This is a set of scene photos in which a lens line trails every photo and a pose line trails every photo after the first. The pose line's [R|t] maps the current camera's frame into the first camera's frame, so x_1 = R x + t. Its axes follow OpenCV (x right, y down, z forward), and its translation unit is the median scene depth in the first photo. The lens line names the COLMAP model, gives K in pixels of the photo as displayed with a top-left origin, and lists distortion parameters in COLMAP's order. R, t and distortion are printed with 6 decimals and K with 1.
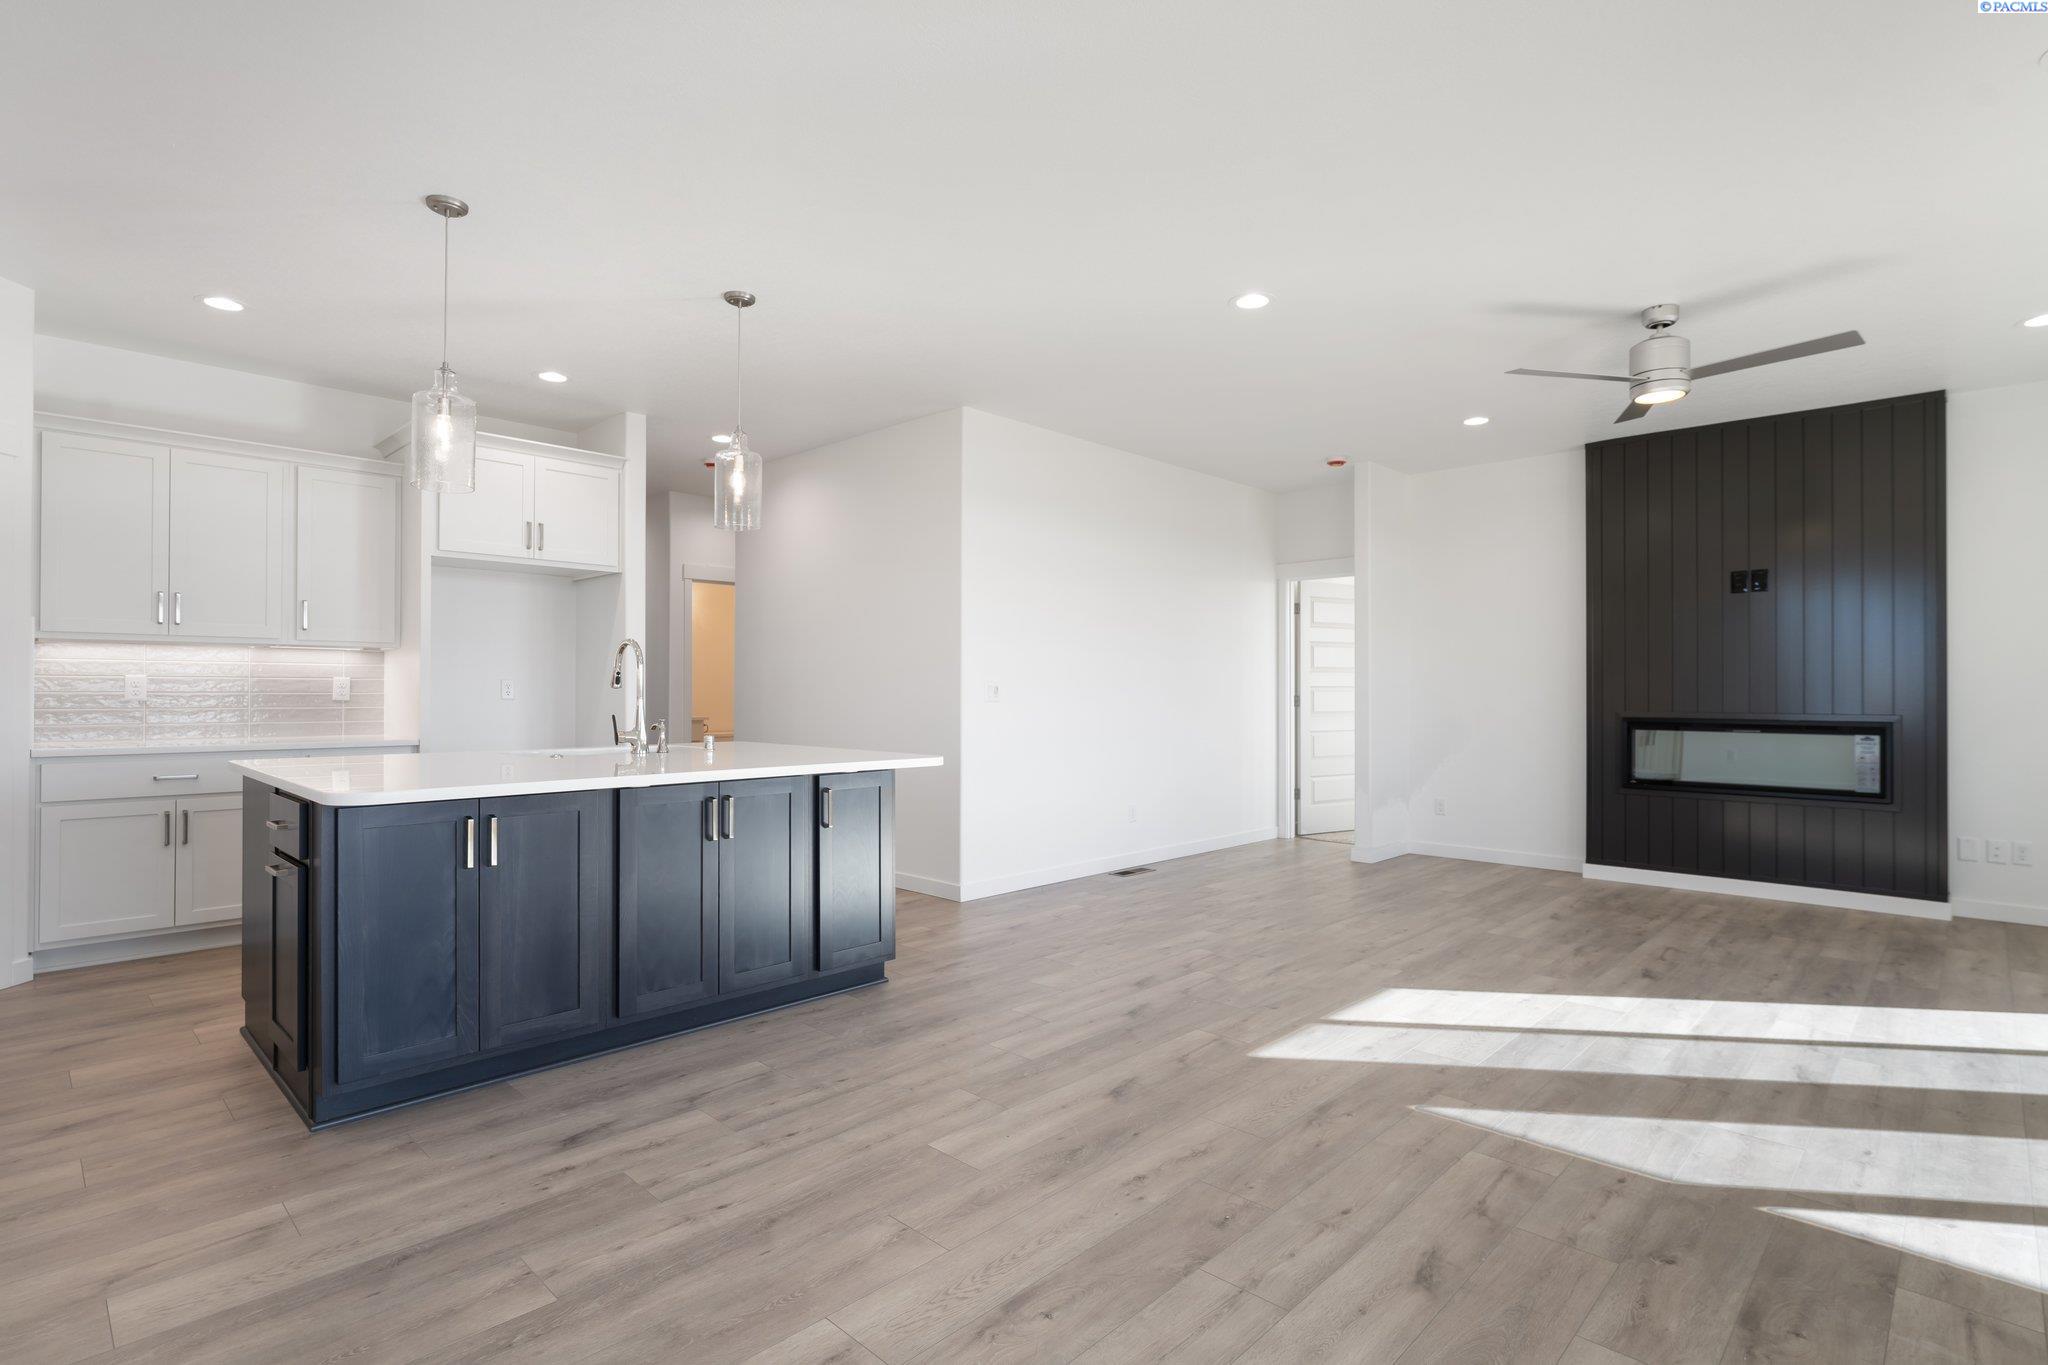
lens RADIAL K [[1006.6, 0, 1024.0], [0, 1006.6, 682.5], [0, 0, 1]] dist [0.006622, 0.000169]
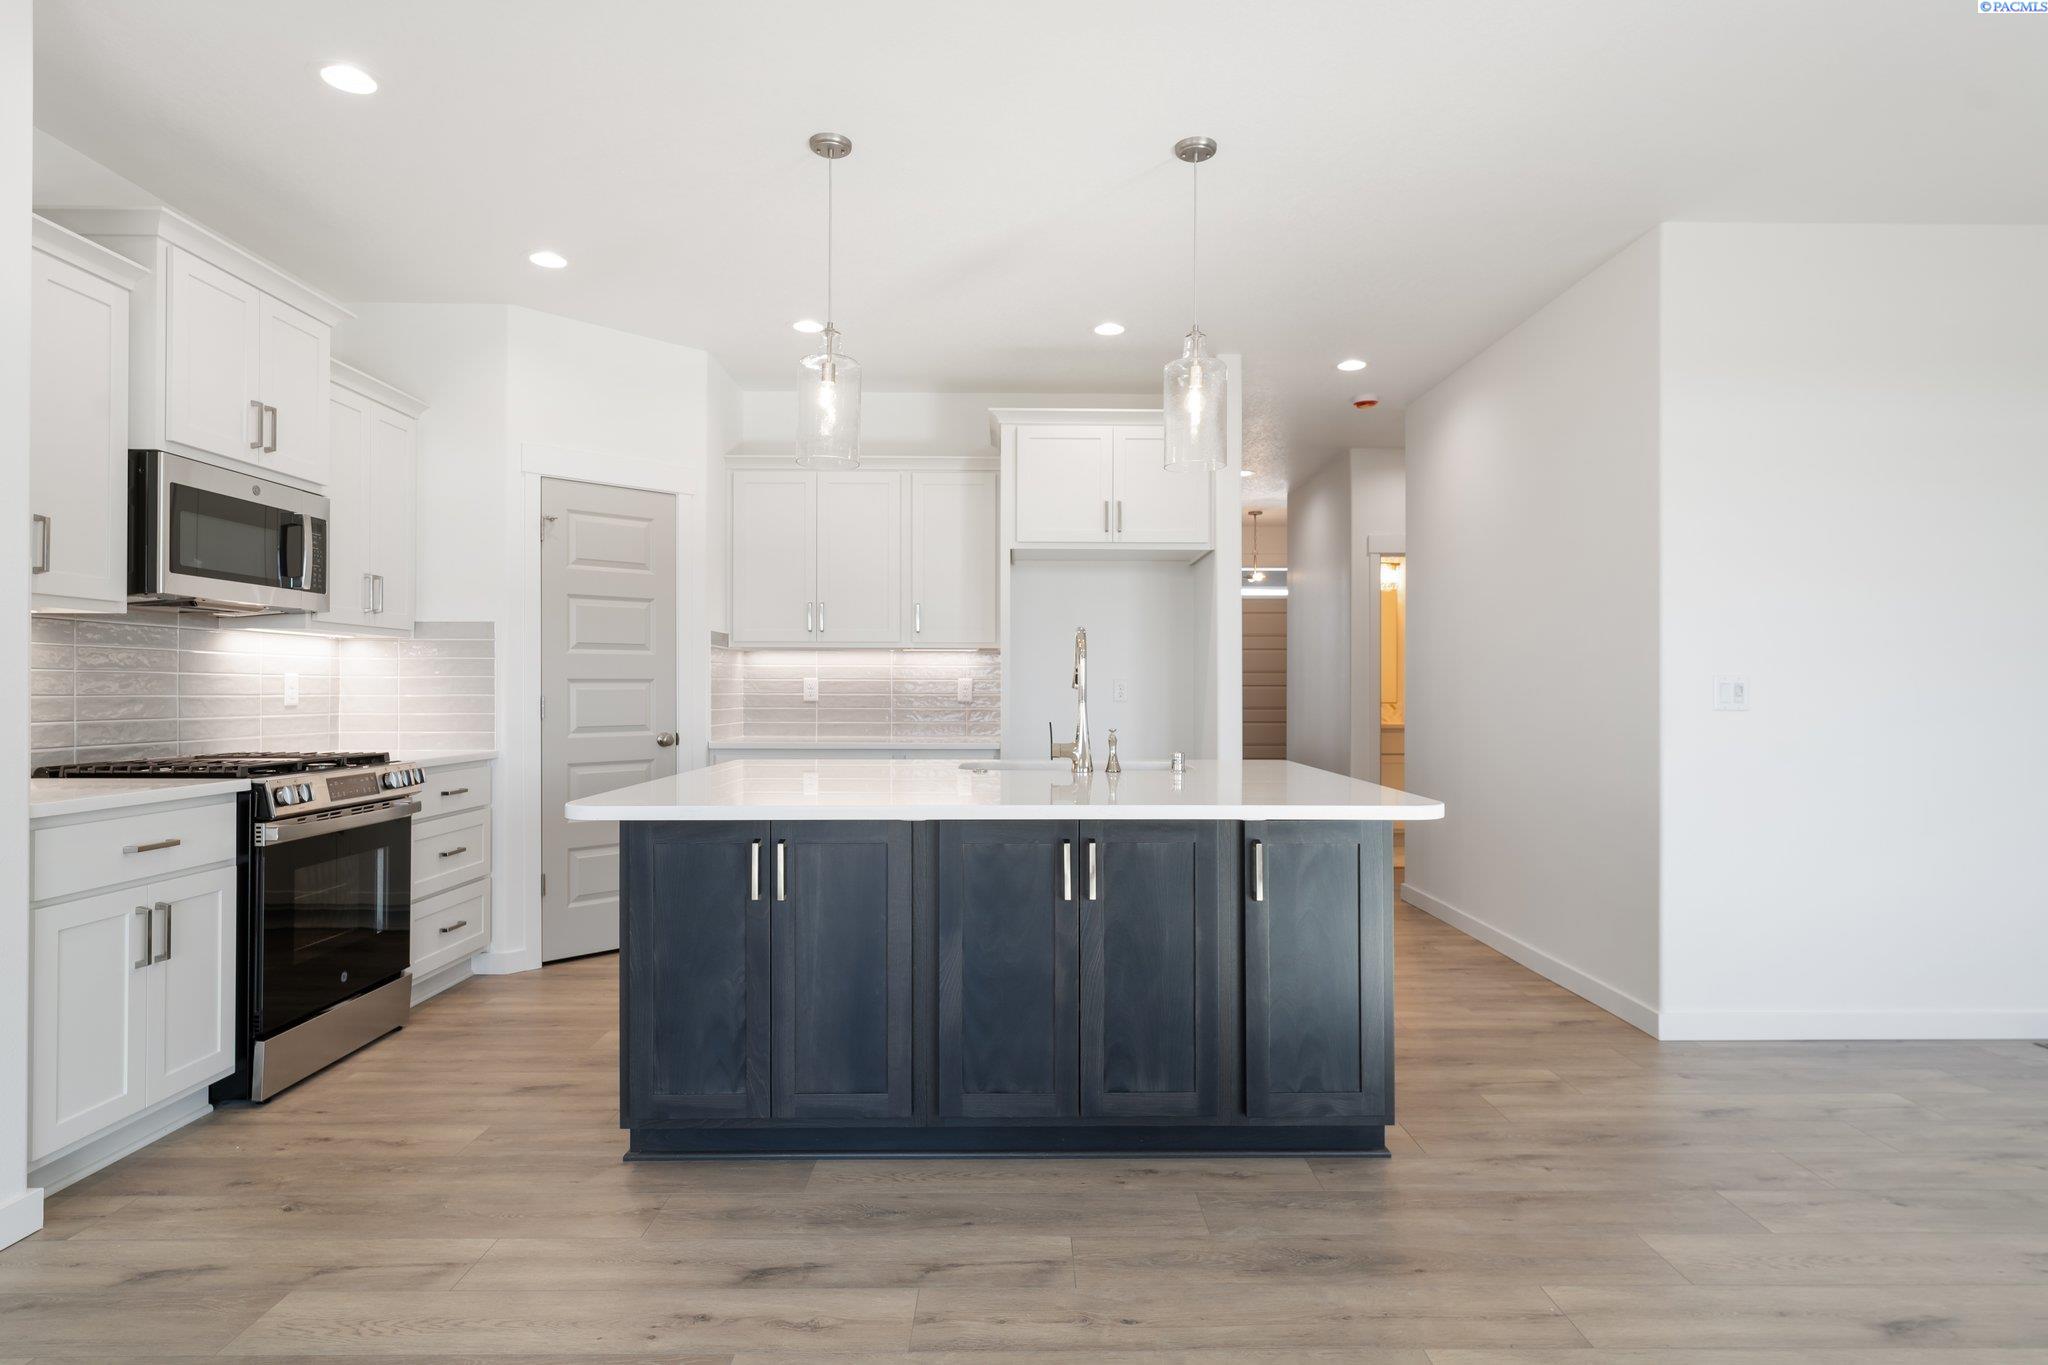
lens RADIAL K [[1102.3, 0, 1024.0], [0, 1102.3, 682.5], [0, 0, 1]] dist [0.001719, 0.001652]
pose [[0.705700, -0.005653, -0.708488, 0.206931], [0.005681, 0.999981, -0.002320, 0.002817], [0.708488, -0.002388, 0.705719, 0.385807]]
